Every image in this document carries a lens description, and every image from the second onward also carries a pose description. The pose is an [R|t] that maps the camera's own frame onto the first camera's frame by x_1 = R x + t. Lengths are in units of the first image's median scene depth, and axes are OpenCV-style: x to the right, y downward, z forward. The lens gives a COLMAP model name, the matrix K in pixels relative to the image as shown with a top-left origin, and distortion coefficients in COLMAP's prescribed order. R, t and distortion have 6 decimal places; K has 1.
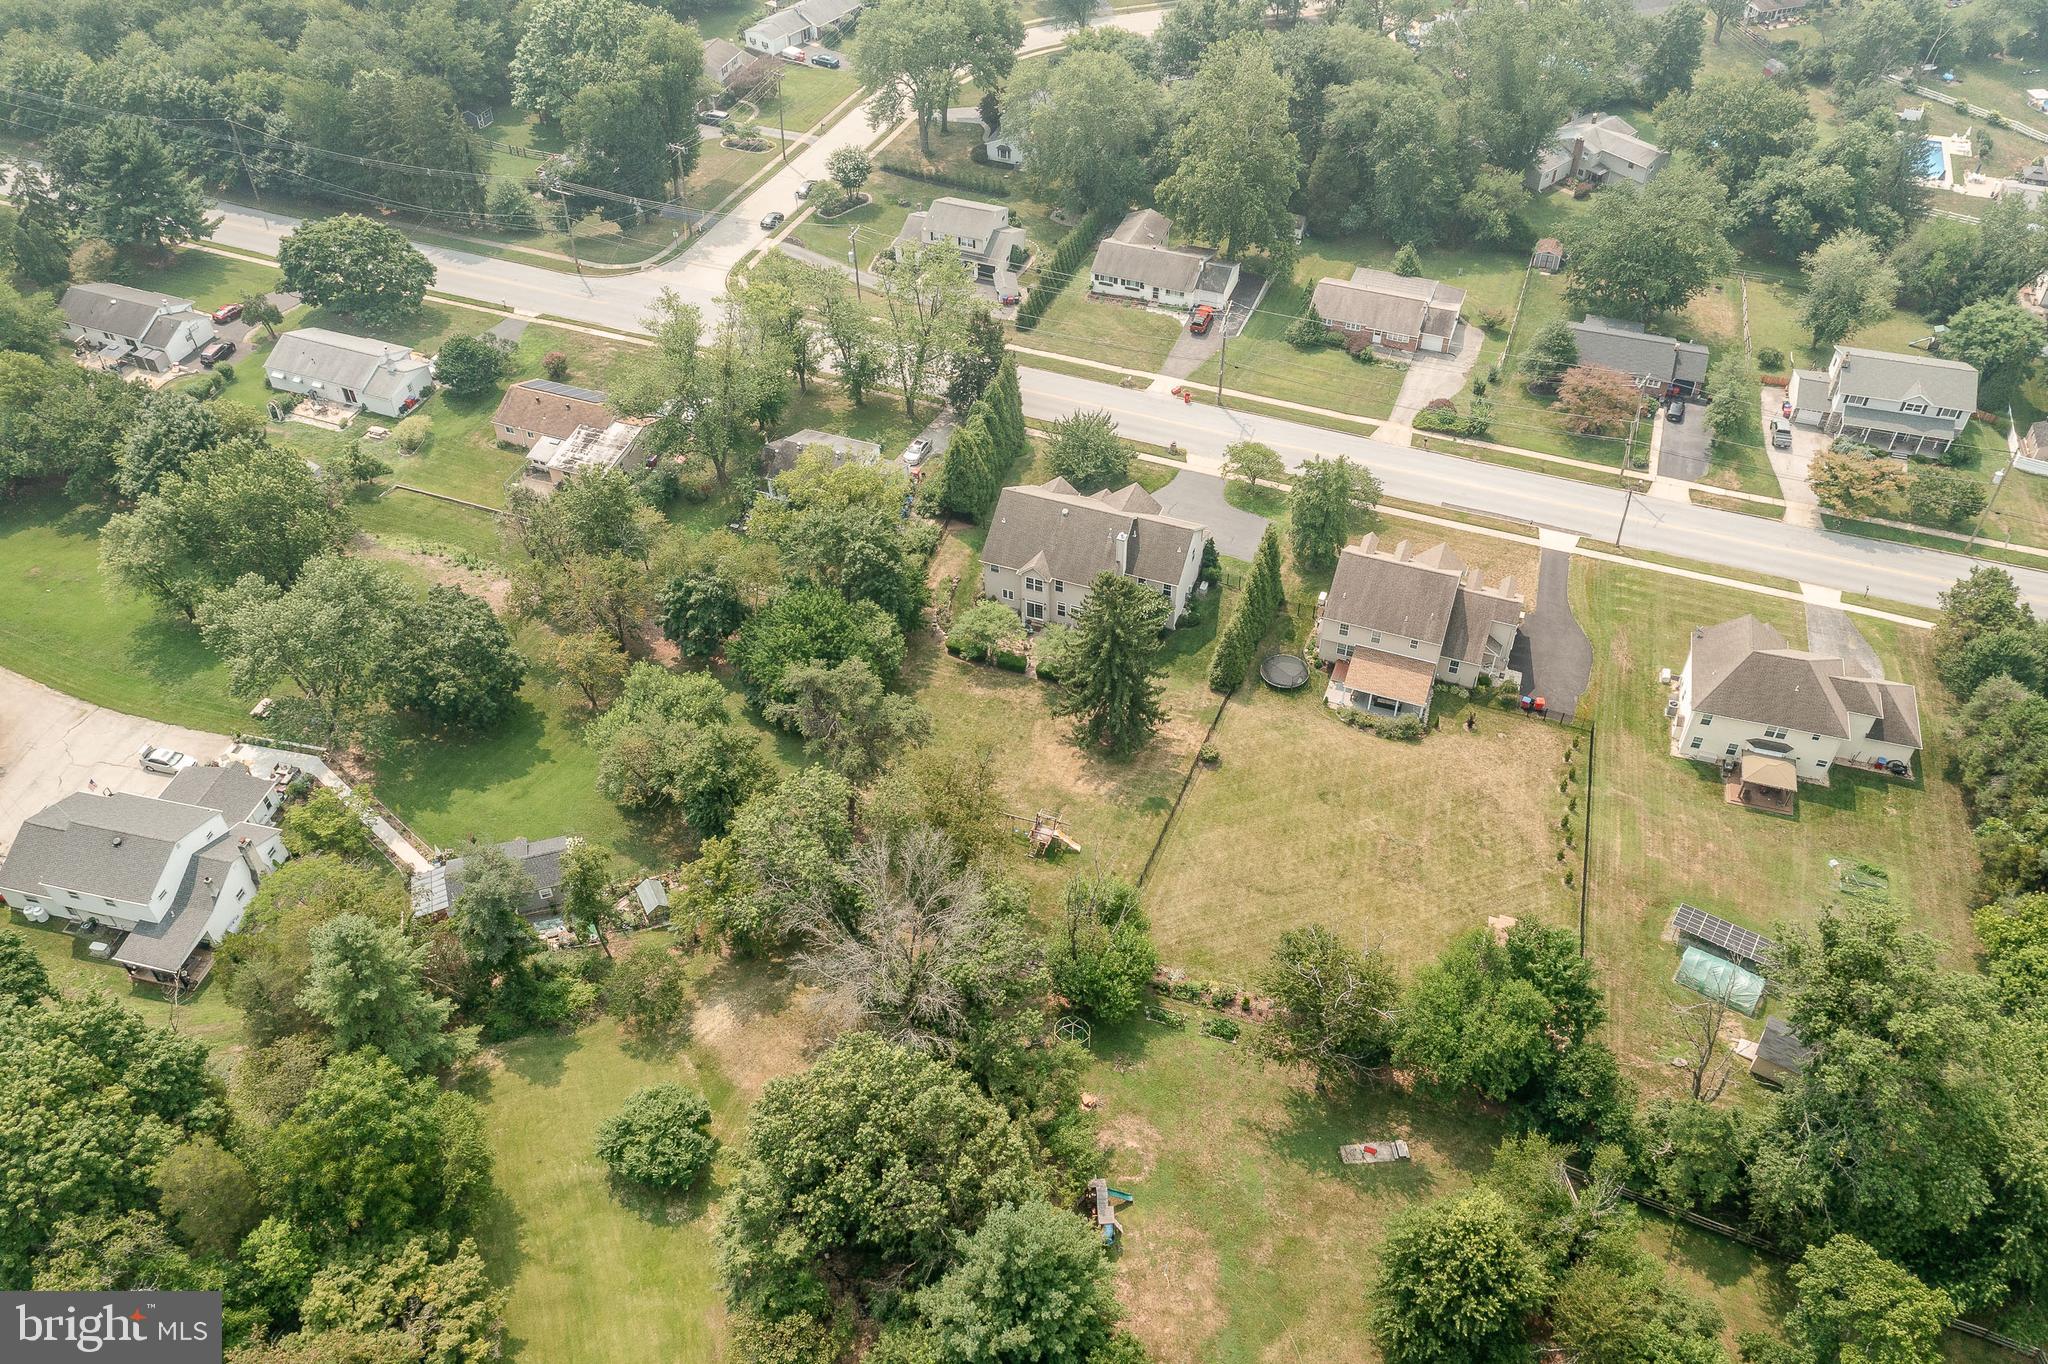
lens RADIAL K [[1626.4, 0, 1017.2], [0, 1626.4, 688.5], [0, 0, 1]] dist [0.001555, 0.018251]
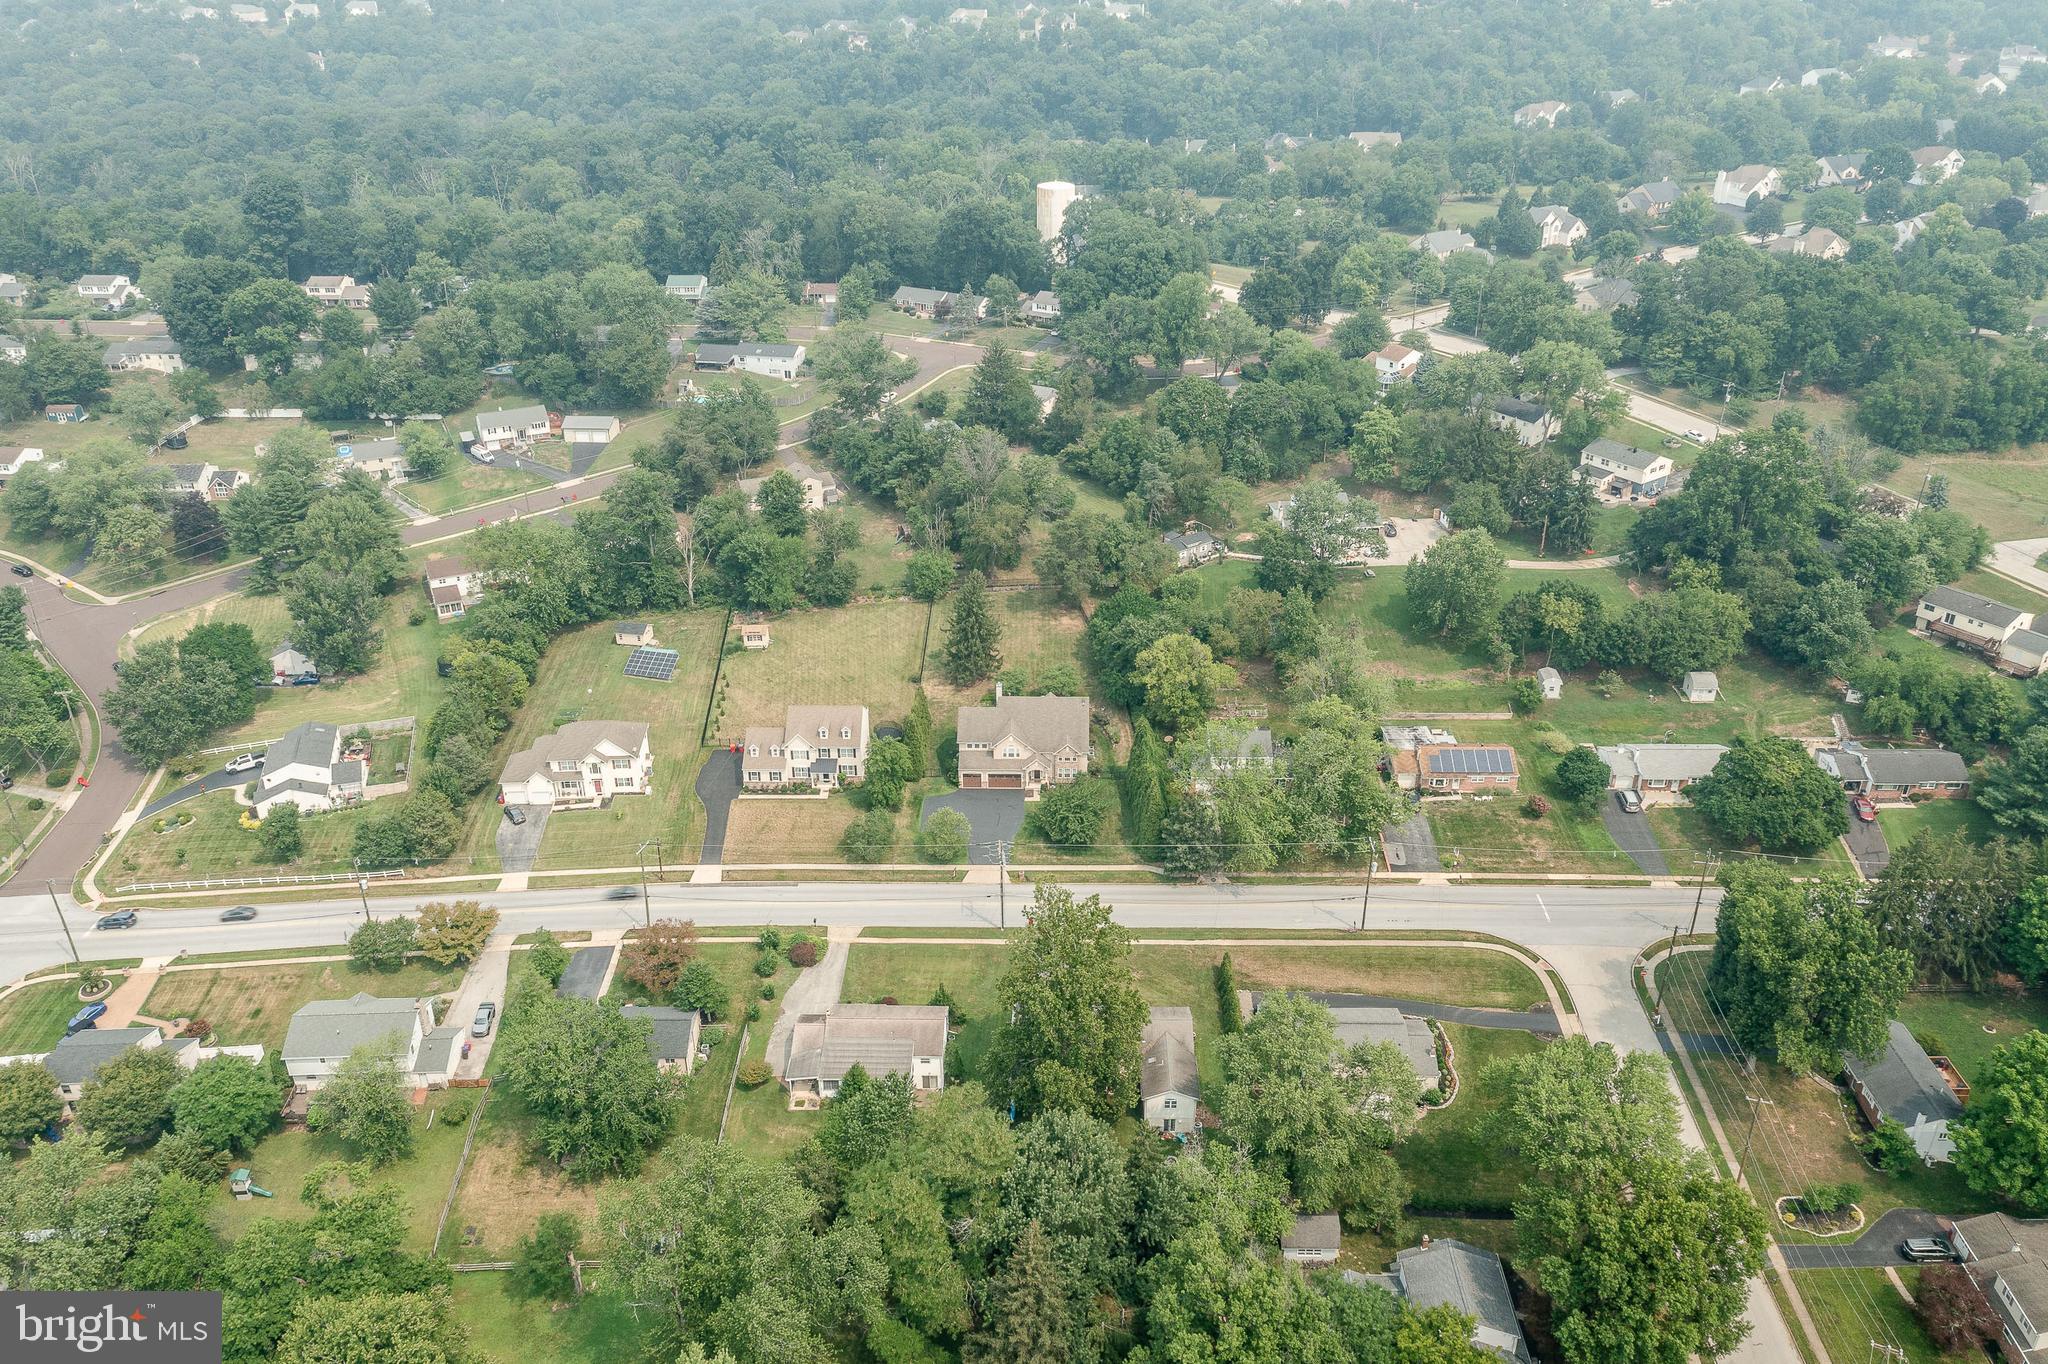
lens RADIAL K [[1626.4, 0, 1021.5], [0, 1626.4, 687.5], [0, 0, 1]] dist [0.001555, 0.018251]
pose [[-0.941342, 0.174181, -0.289025, 0.436661], [-0.220639, 0.330361, 0.917704, -1.352107], [0.255329, 0.927643, -0.272552, 1.254635]]
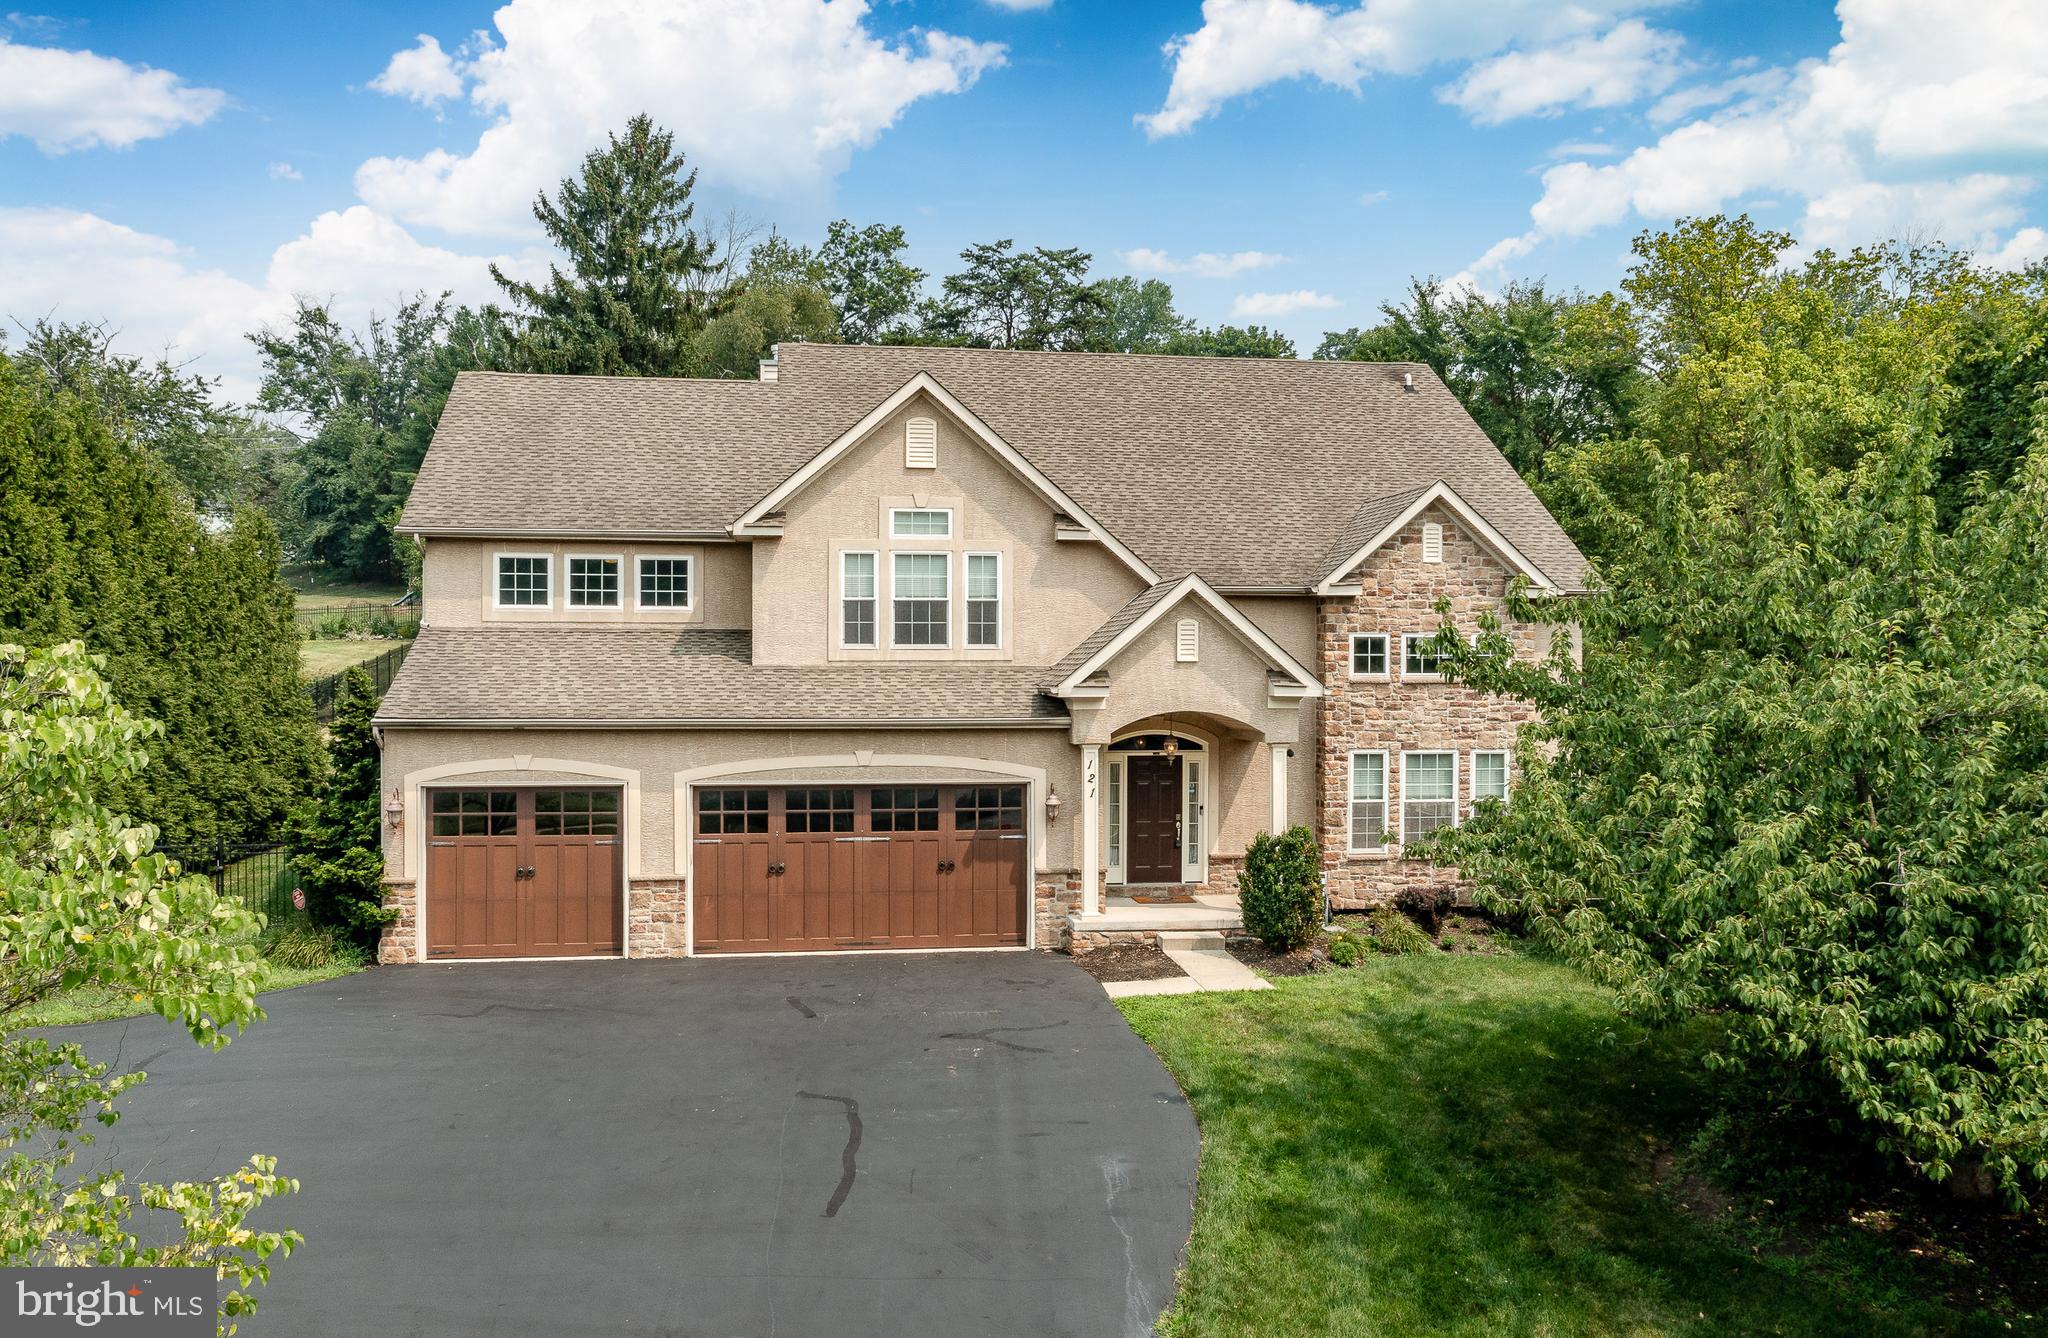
lens RADIAL K [[1622.8, 0, 1024.4], [0, 1622.8, 675.9], [0, 0, 1]] dist [-0.005477, 0.010845]
pose [[-0.870882, 0.015192, -0.491258, 0.128064], [-0.335051, 0.712932, 0.616010, -0.186052], [0.359592, 0.701068, -0.615790, 1.032384]]
